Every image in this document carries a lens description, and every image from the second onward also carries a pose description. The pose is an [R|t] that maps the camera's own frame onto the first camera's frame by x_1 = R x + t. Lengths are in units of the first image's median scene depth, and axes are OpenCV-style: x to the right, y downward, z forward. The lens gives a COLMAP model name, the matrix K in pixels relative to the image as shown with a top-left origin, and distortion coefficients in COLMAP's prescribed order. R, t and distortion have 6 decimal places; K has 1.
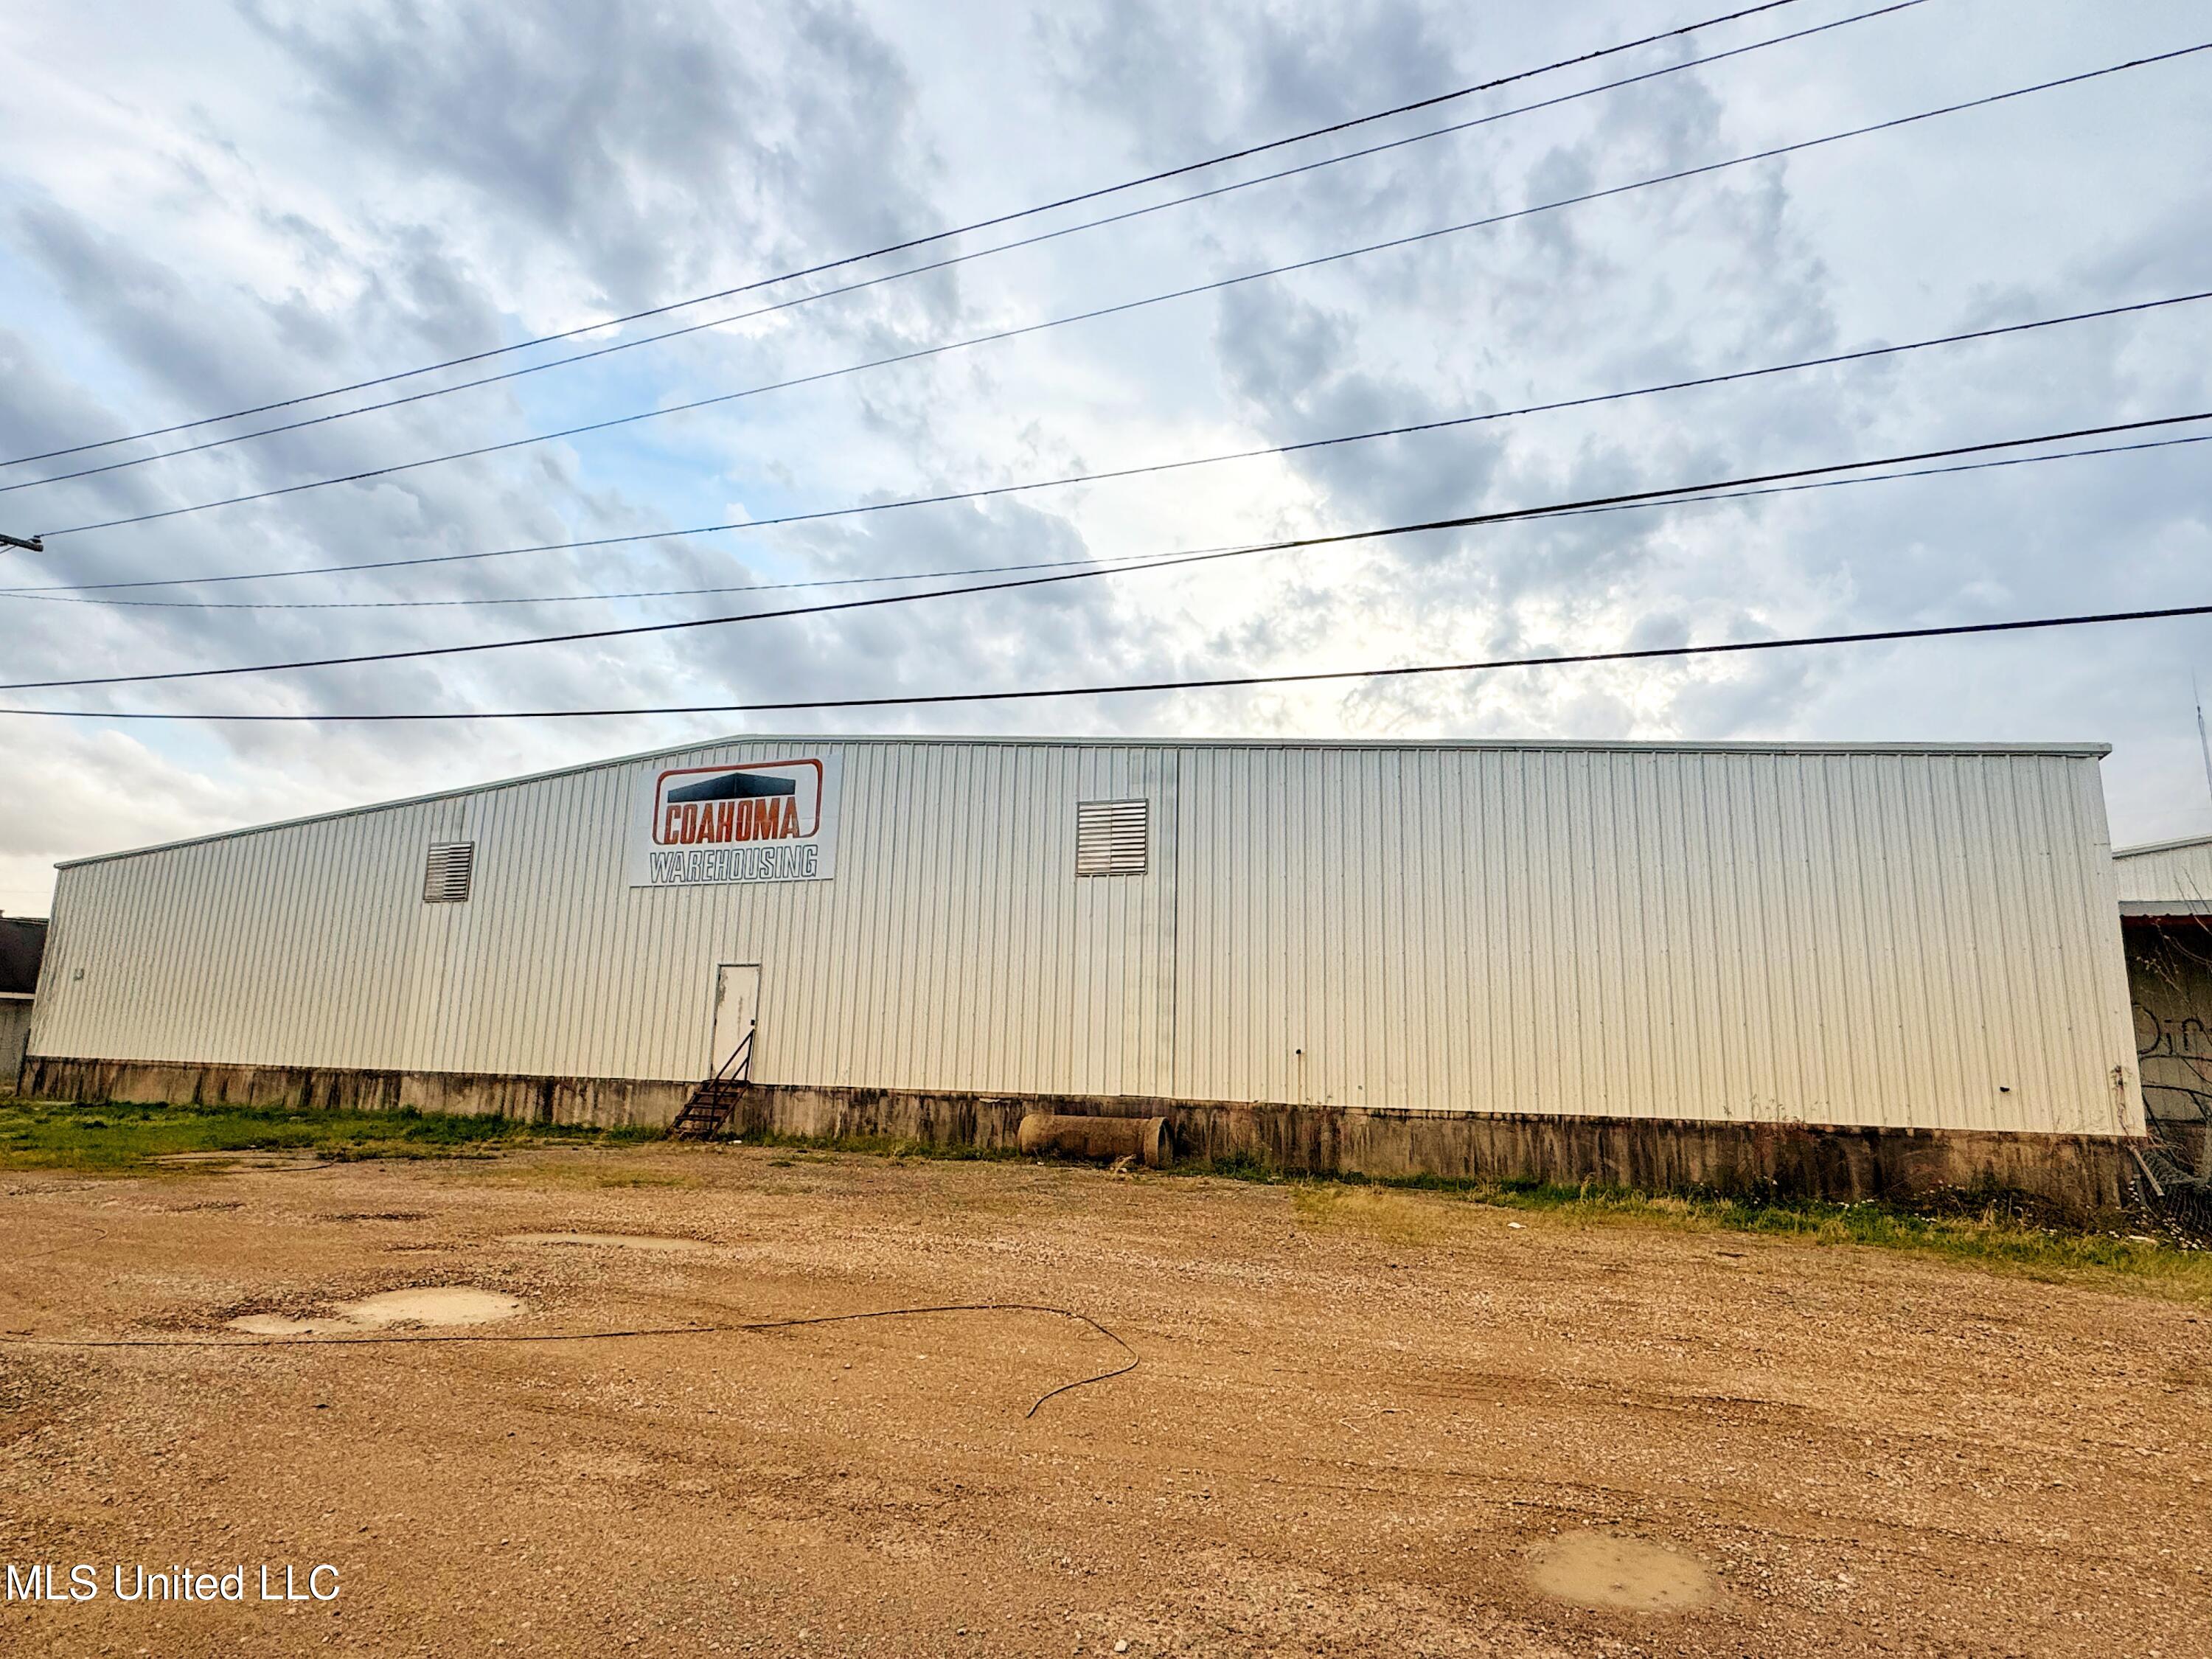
lens RADIAL K [[1211.2, 0, 1106.0], [0, 1211.2, 829.5], [0, 0, 1]] dist [-0.000501, -0.000111]
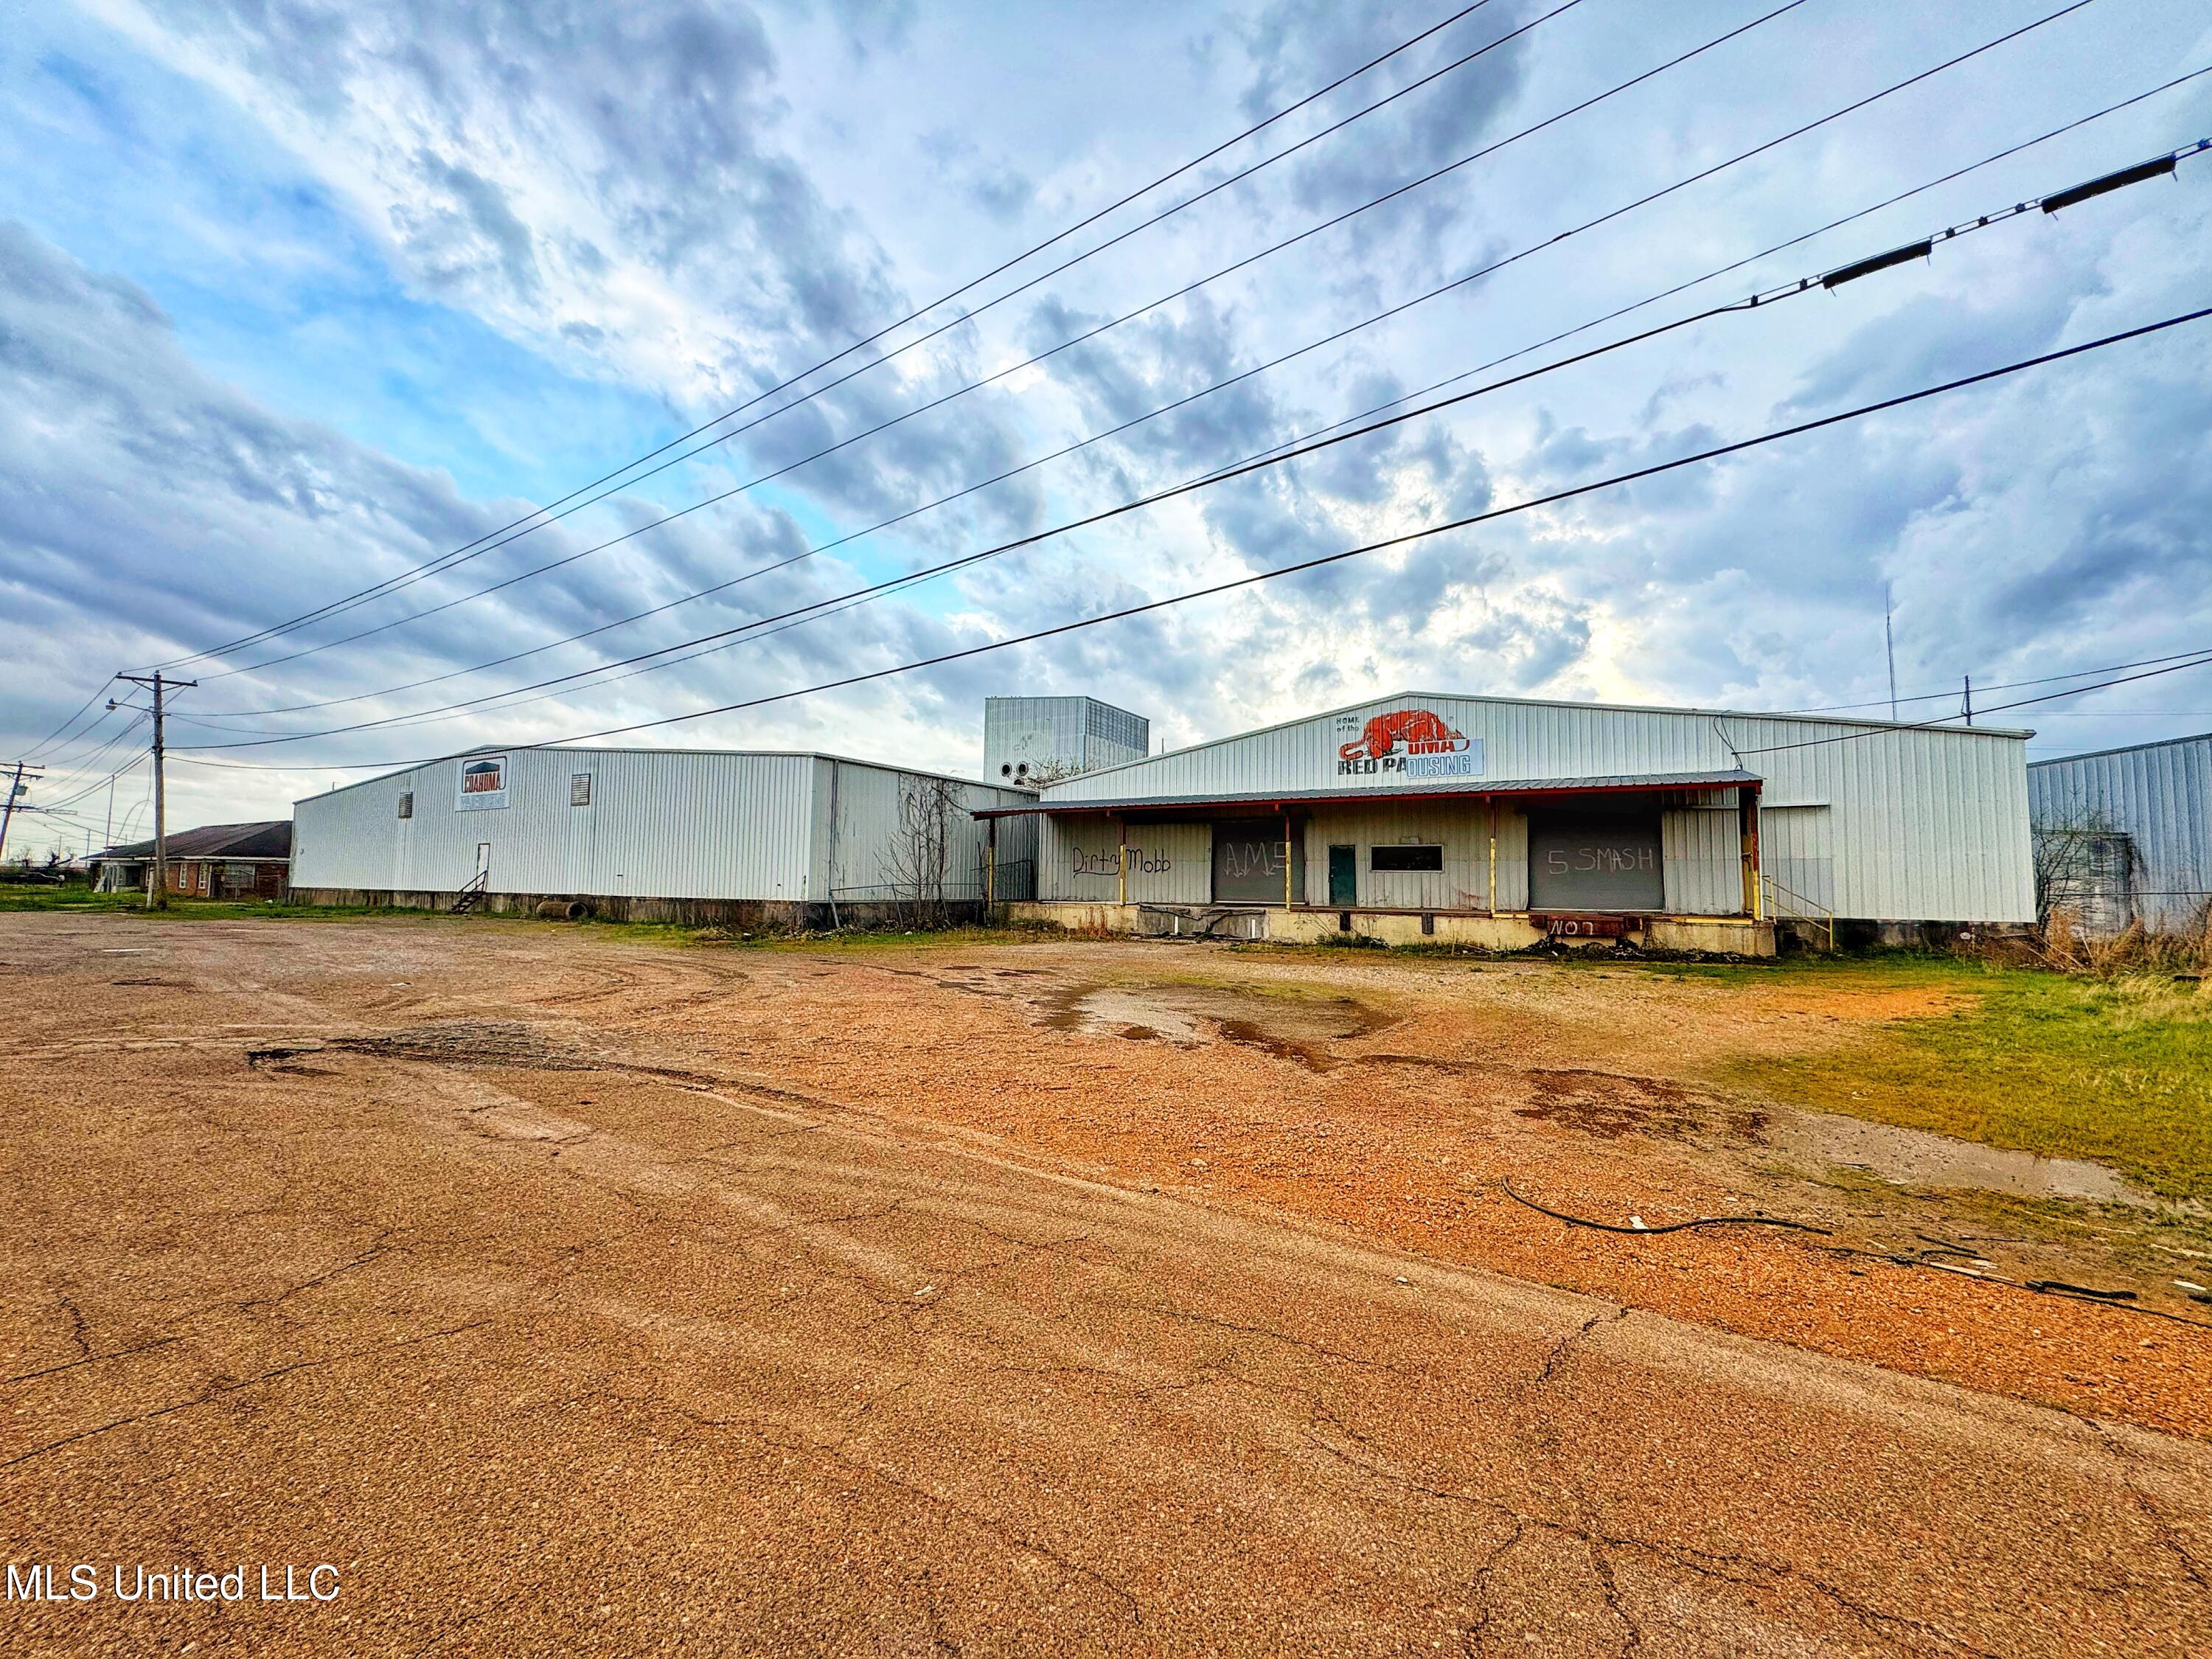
lens RADIAL K [[876.6, 0, 1106.0], [0, 876.6, 829.5], [0, 0, 1]] dist [0.002282, 0.000007]
pose [[0.989170, -0.019925, -0.145419, 1.214643], [0.036773, 0.992788, 0.114103, -0.071165], [0.142096, -0.118215, 0.982769, -0.546528]]
